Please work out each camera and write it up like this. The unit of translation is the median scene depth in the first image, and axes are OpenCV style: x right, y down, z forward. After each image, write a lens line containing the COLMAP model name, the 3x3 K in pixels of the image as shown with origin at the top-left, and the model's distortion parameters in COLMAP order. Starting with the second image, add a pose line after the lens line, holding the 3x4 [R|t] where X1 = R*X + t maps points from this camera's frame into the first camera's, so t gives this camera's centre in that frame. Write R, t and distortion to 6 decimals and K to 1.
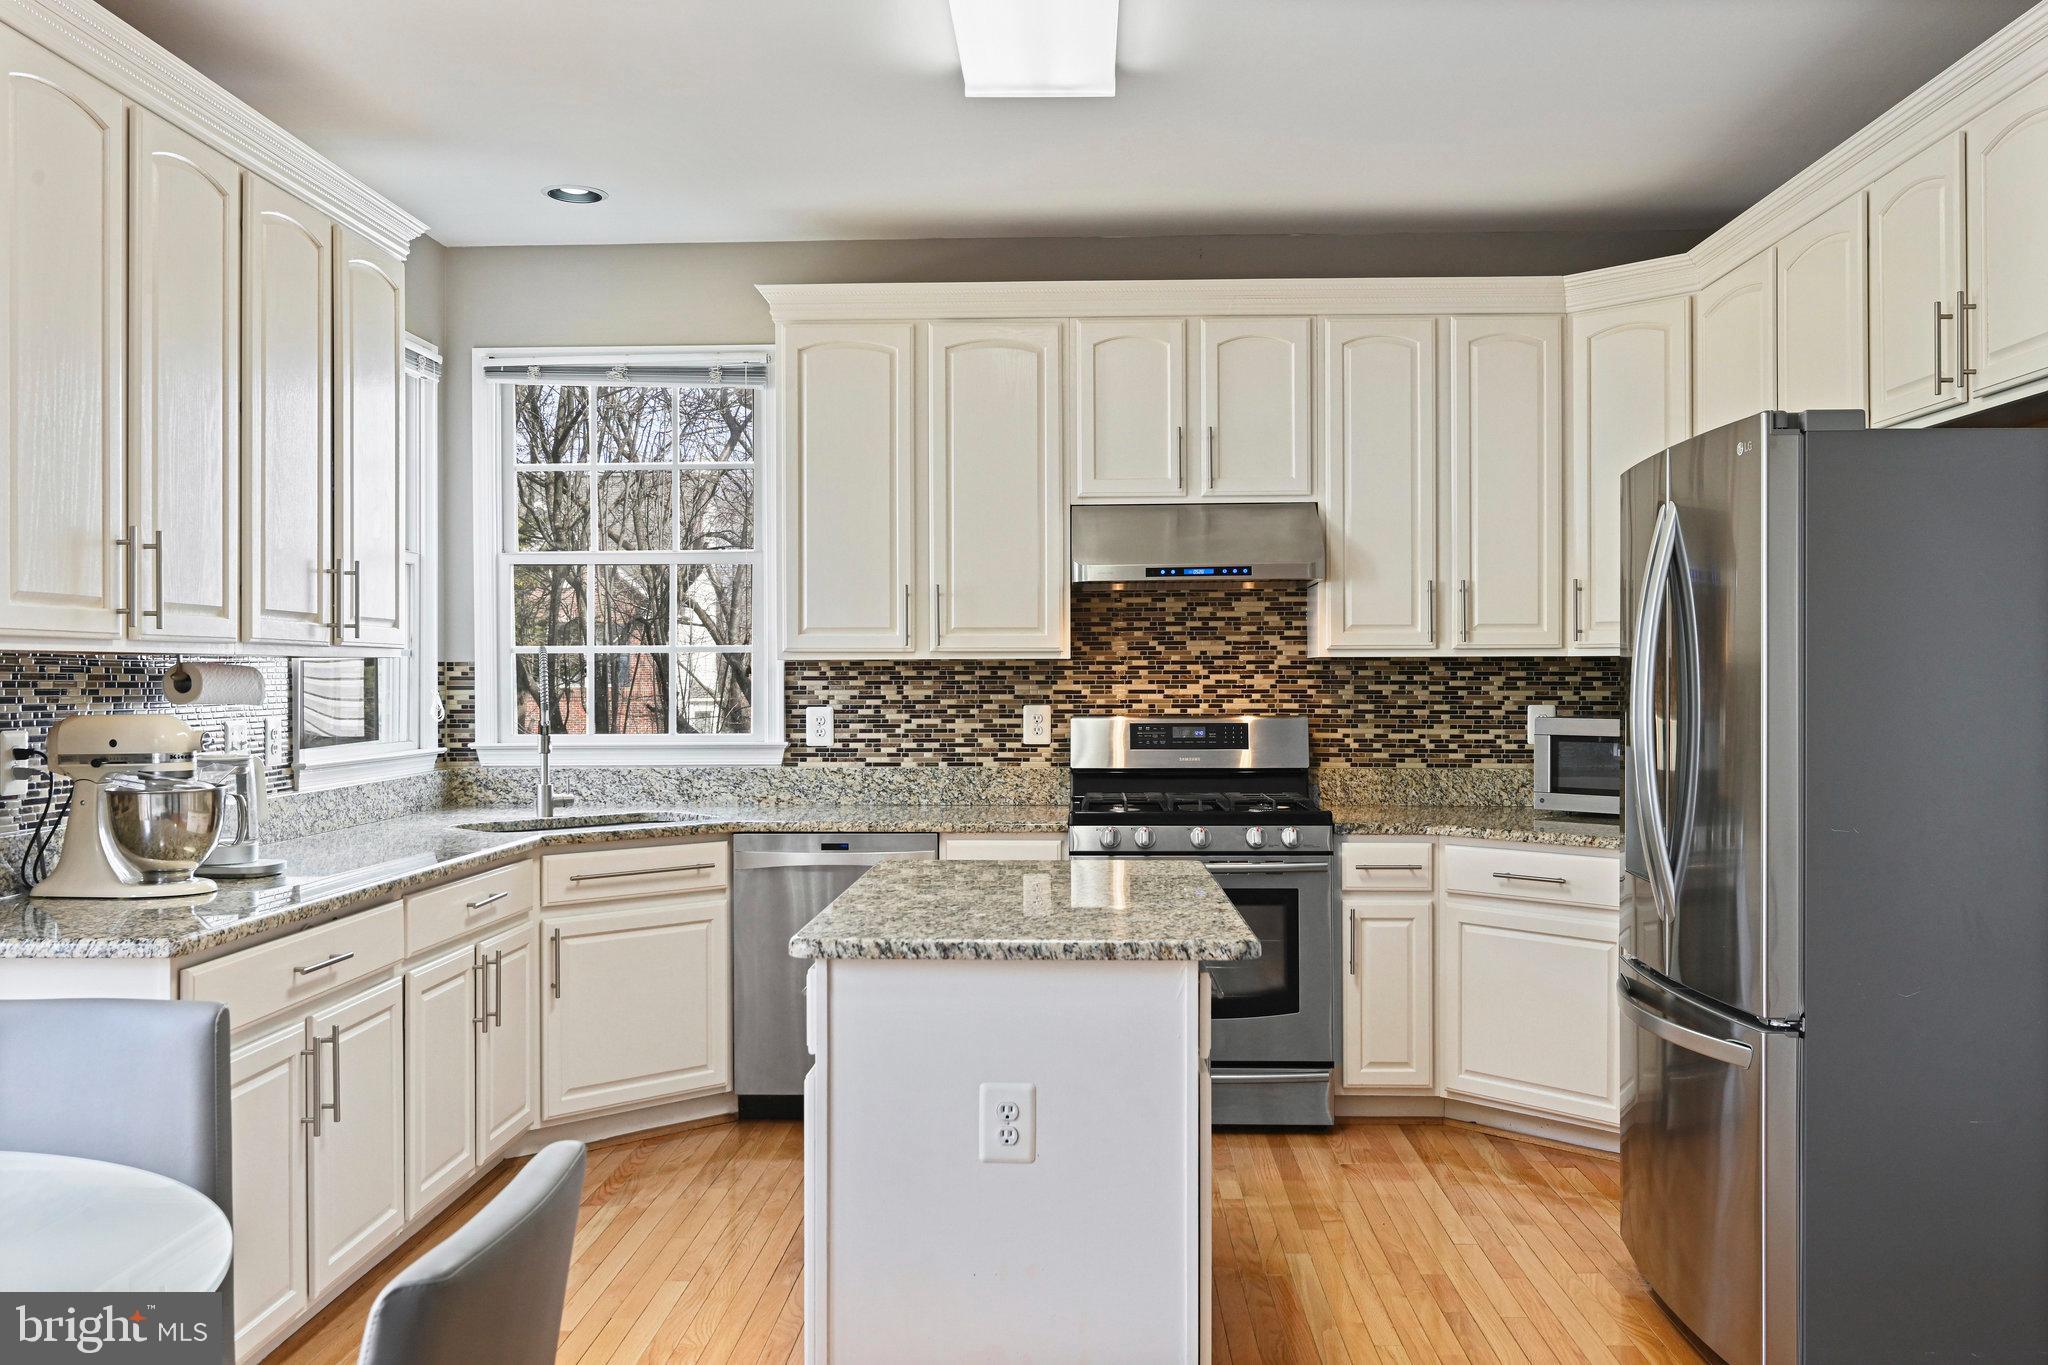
lens RADIAL K [[1788.1, 0, 1024.0], [0, 1788.1, 682.5], [0, 0, 1]] dist [0.001475, -0.013322]
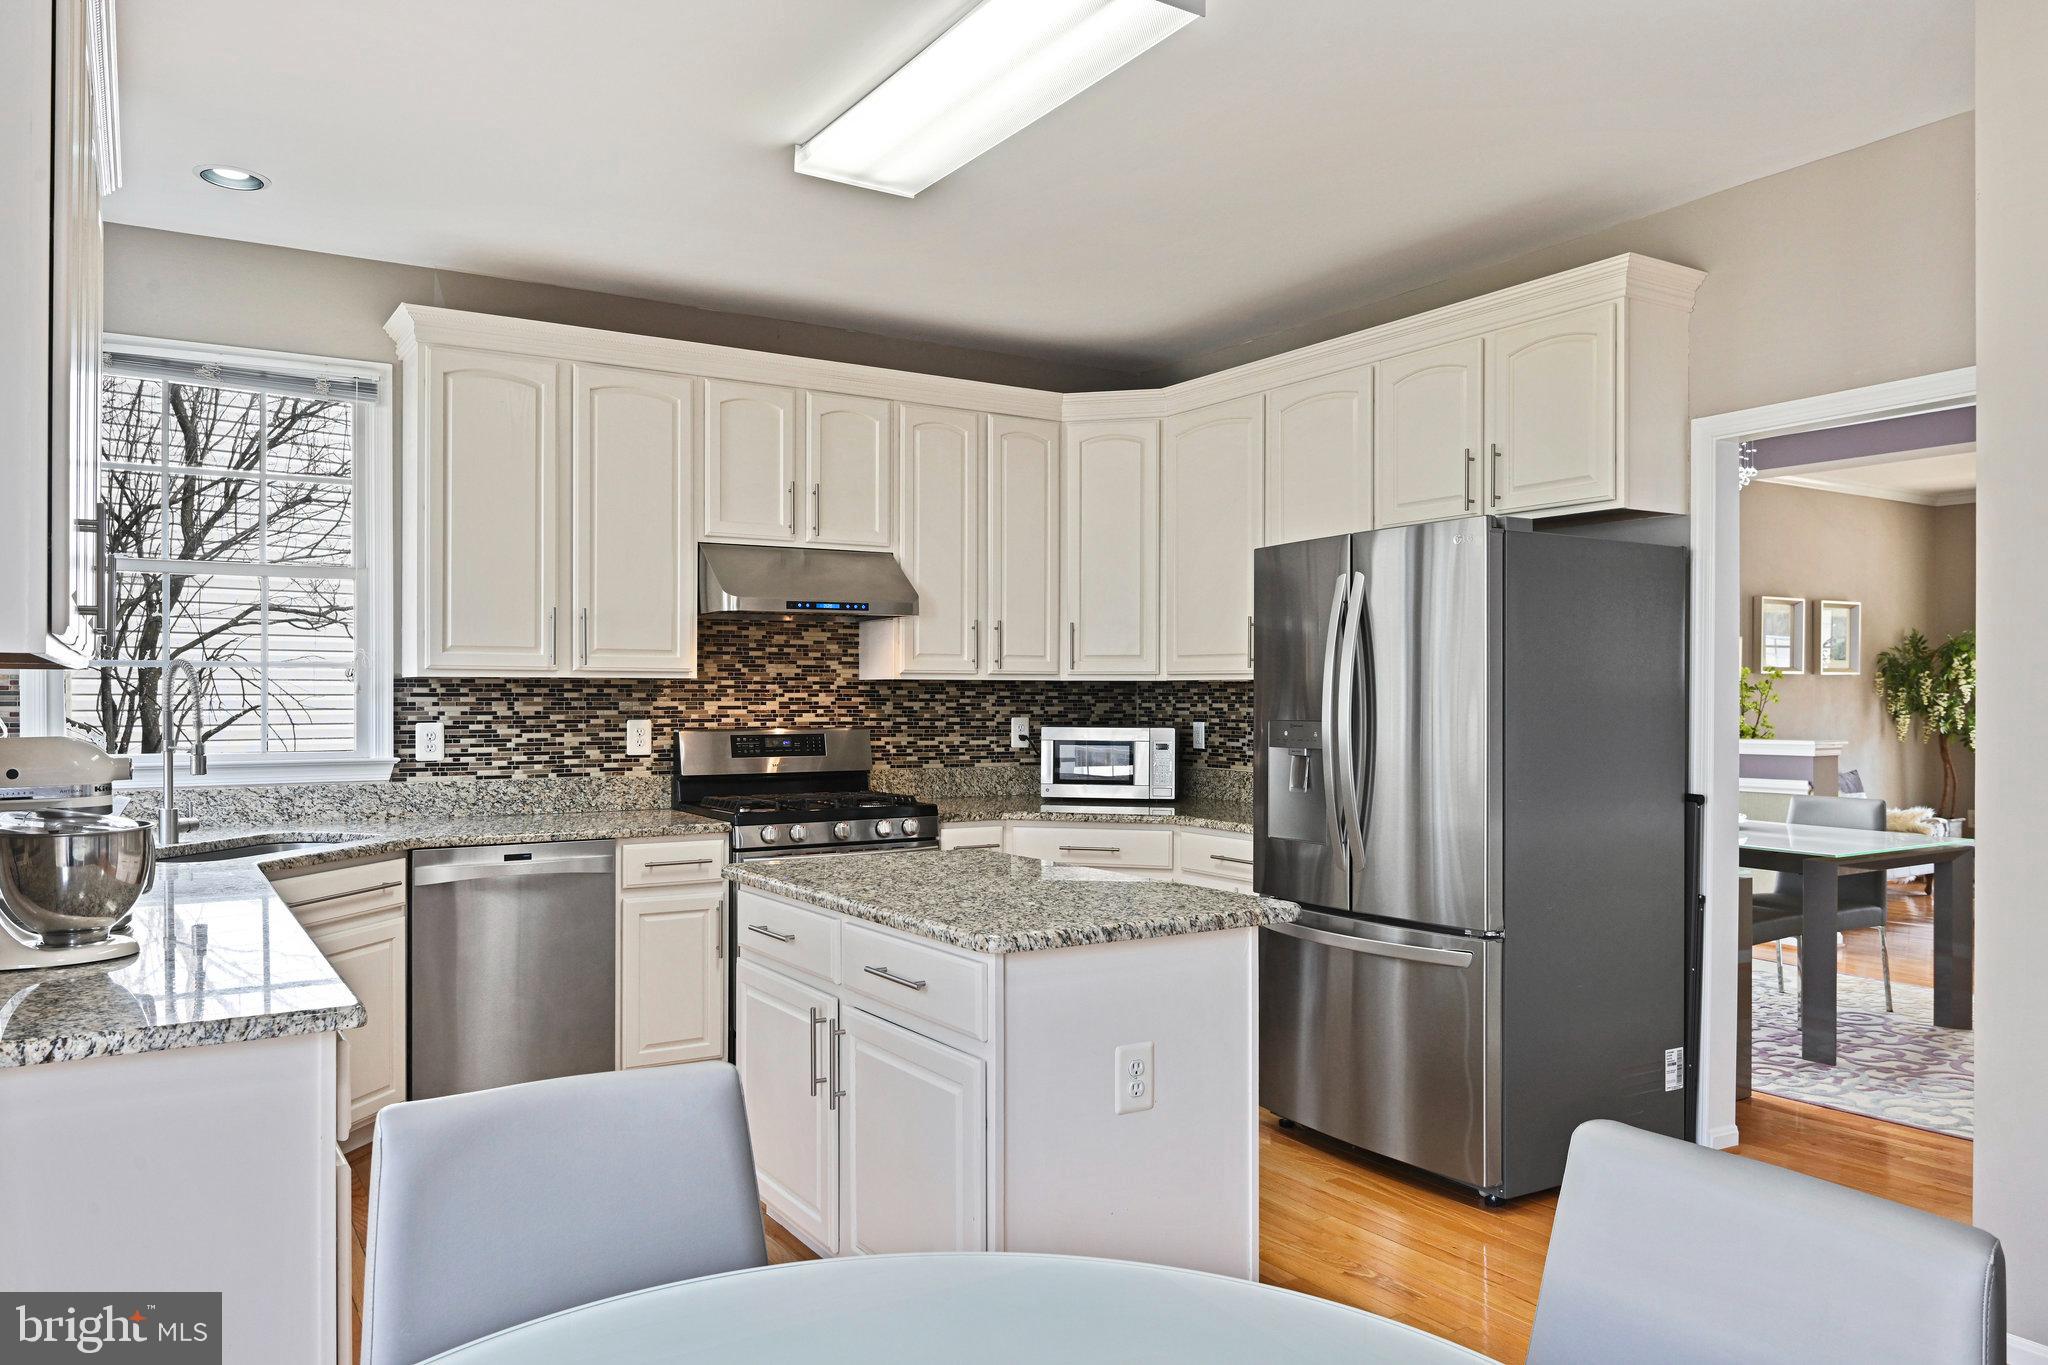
lens RADIAL K [[1426.4, 0, 1024.0], [0, 1426.4, 682.5], [0, 0, 1]] dist [-0.001858, 0.001108]
pose [[0.826824, 0.008912, 0.562390, -0.295013], [-0.002156, 0.999917, -0.012675, 0.000216], [-0.562457, 0.009268, 0.826775, 0.133587]]
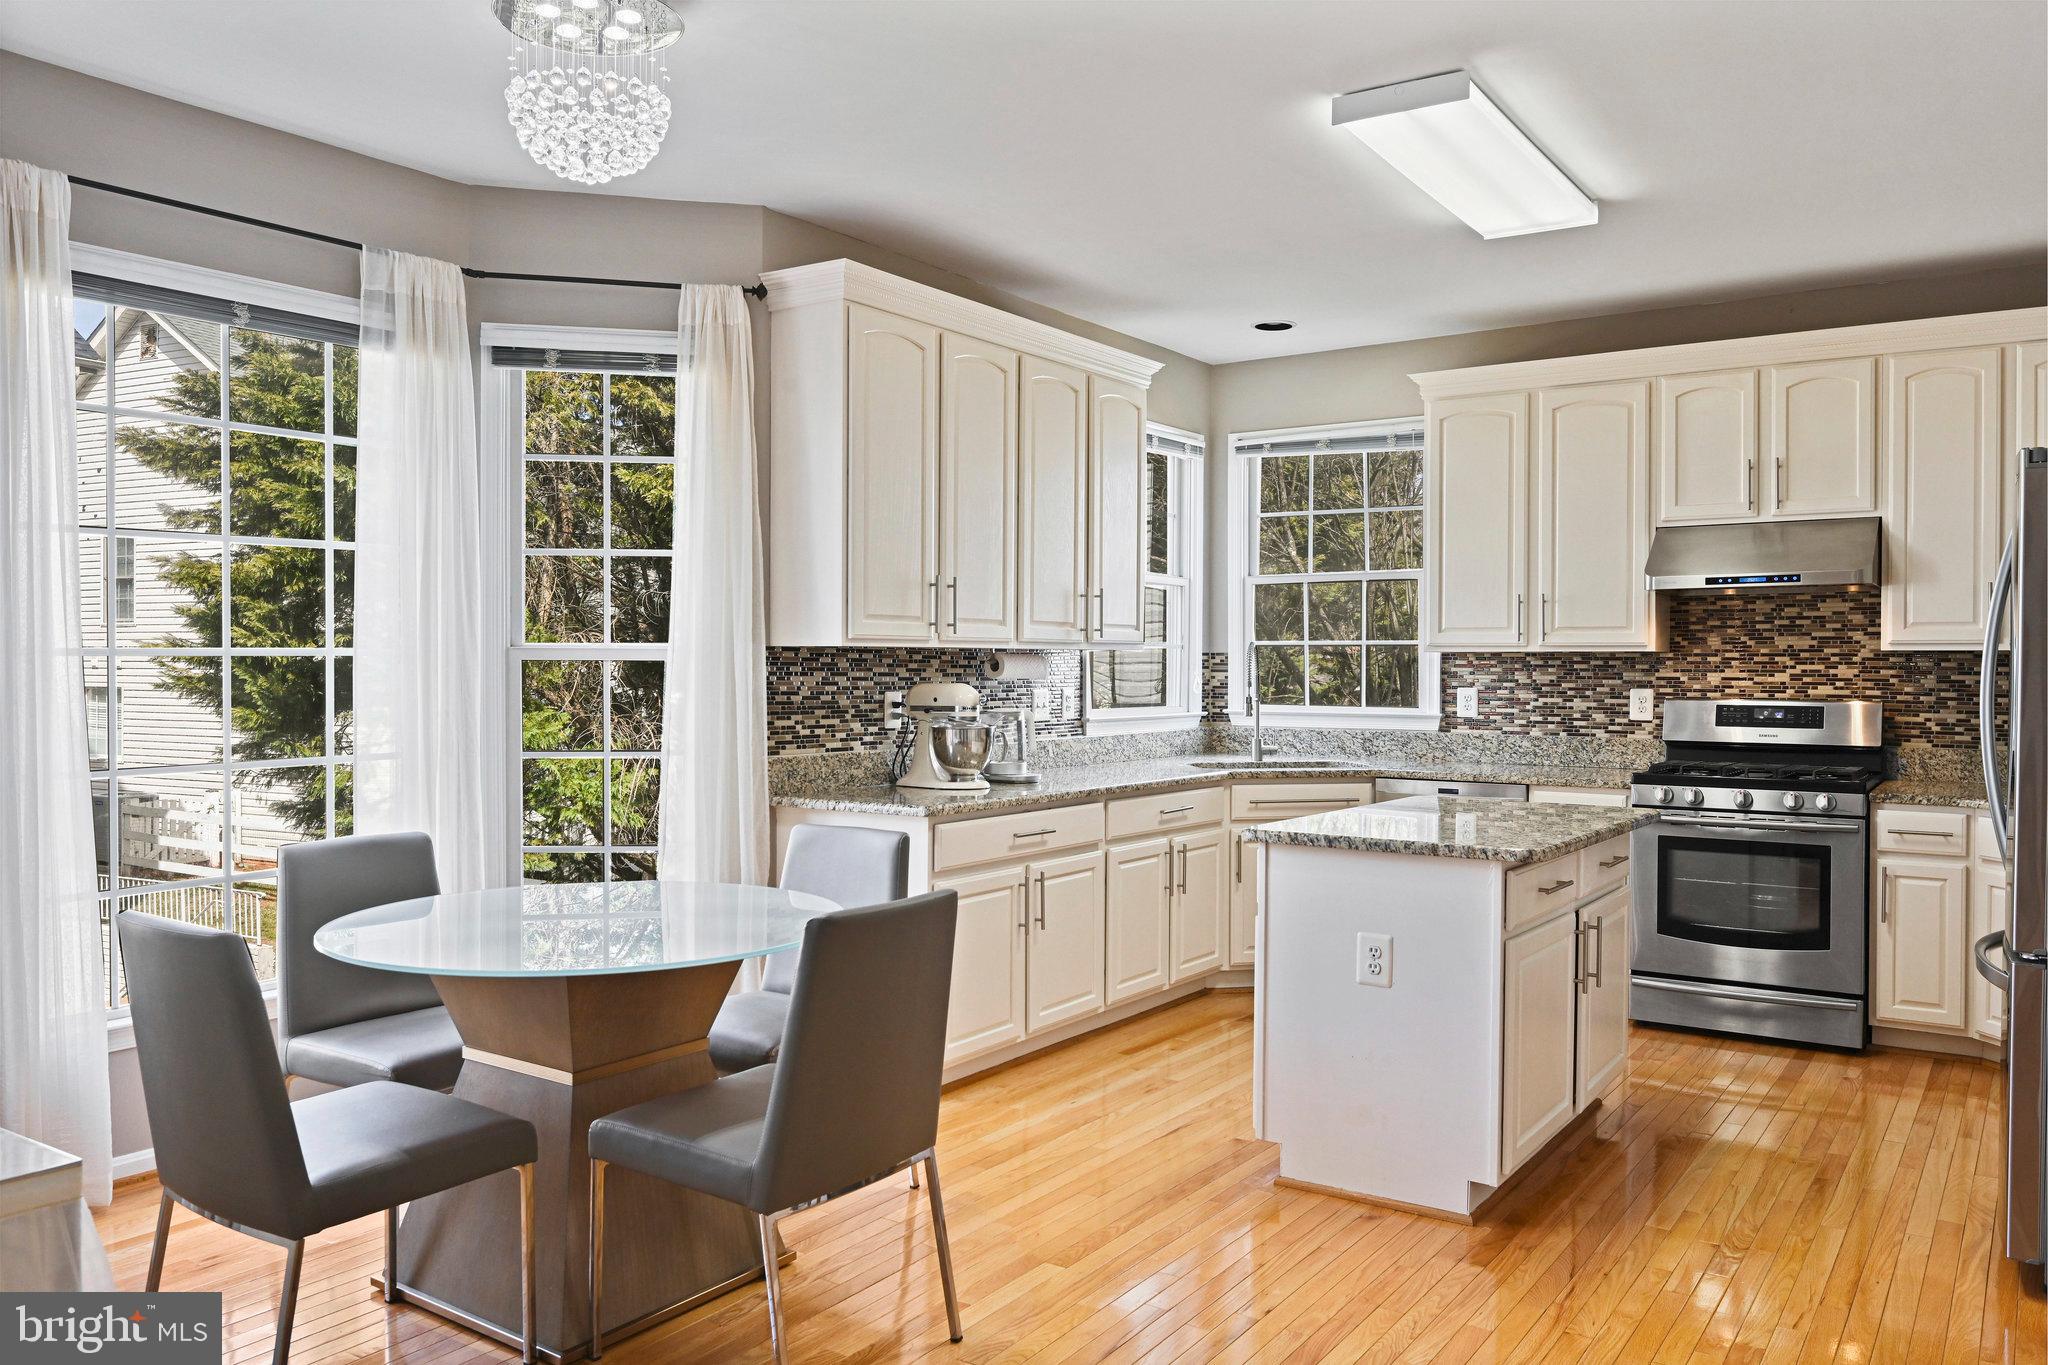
lens RADIAL K [[1520.1, 0, 1024.0], [0, 1520.1, 682.5], [0, 0, 1]] dist [-0.005493, -0.005200]
pose [[0.844037, 0.012918, -0.536129, 0.211336], [-0.008286, 0.999905, 0.011047, 0.000244], [0.536220, -0.004882, 0.844064, -0.119383]]
